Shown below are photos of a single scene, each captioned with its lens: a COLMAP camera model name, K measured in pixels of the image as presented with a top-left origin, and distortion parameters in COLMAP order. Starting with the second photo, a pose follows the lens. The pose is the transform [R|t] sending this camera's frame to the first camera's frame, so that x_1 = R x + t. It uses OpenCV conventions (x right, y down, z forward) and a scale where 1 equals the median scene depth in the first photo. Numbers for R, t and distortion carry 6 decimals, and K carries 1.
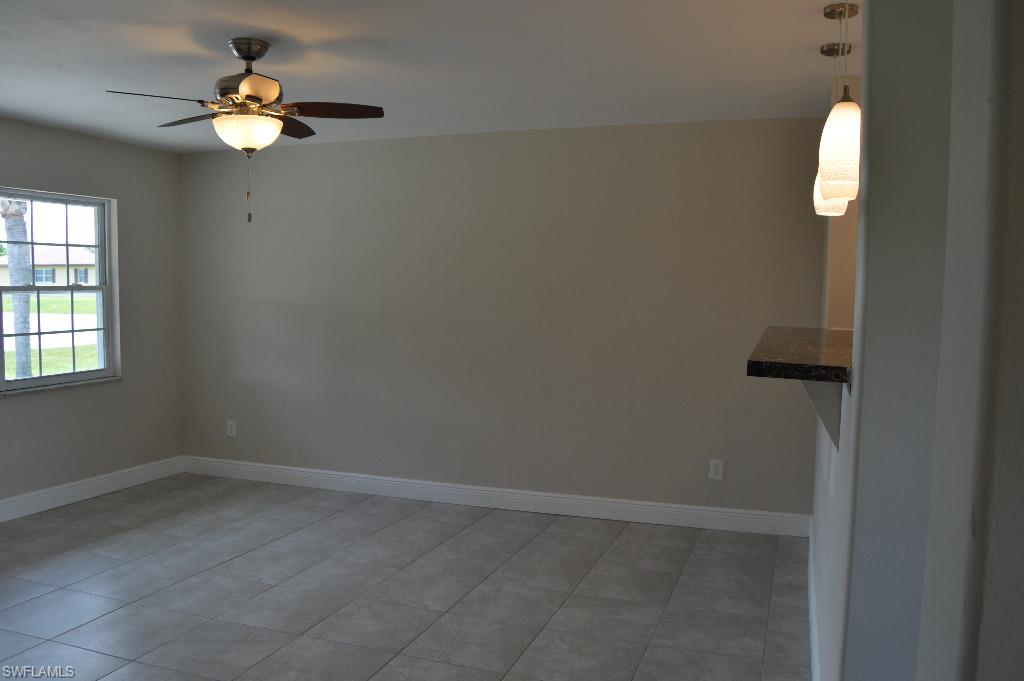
lens RADIAL K [[812.2, 0, 512.0], [0, 812.2, 340.5], [0, 0, 1]] dist [-0.090636, 0.032564]
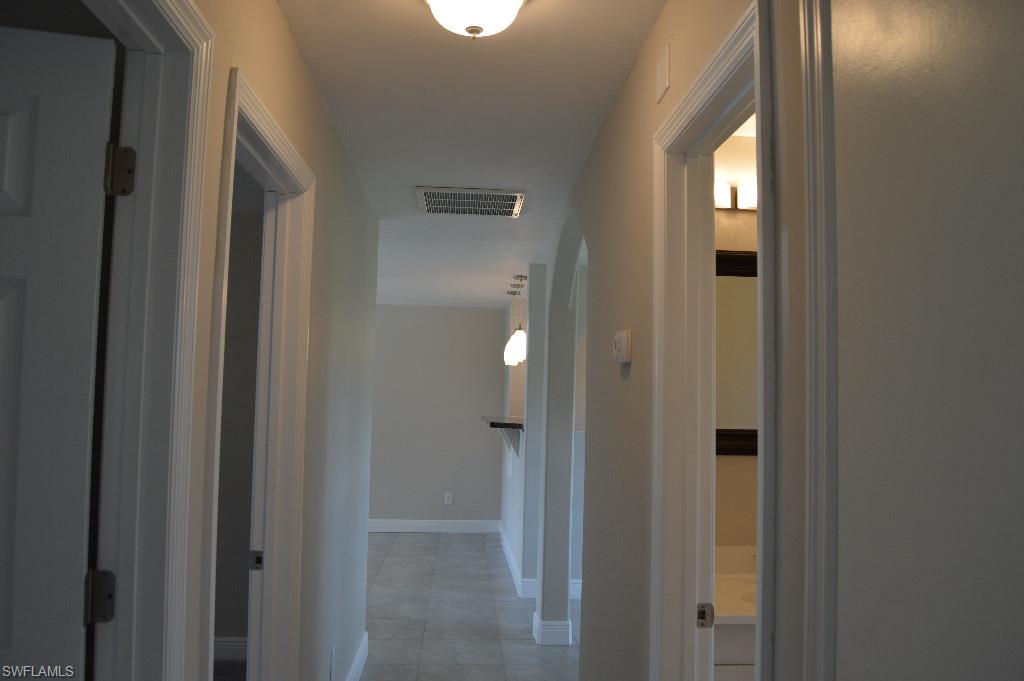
lens RADIAL K [[814.1, 0, 512.0], [0, 814.1, 340.5], [0, 0, 1]] dist [-0.083020, 0.012566]
pose [[0.918624, 0.035809, 0.393506, -0.469294], [0.016463, 0.991552, -0.128663, 0.064748], [-0.394789, 0.124671, 0.910274, -1.021374]]
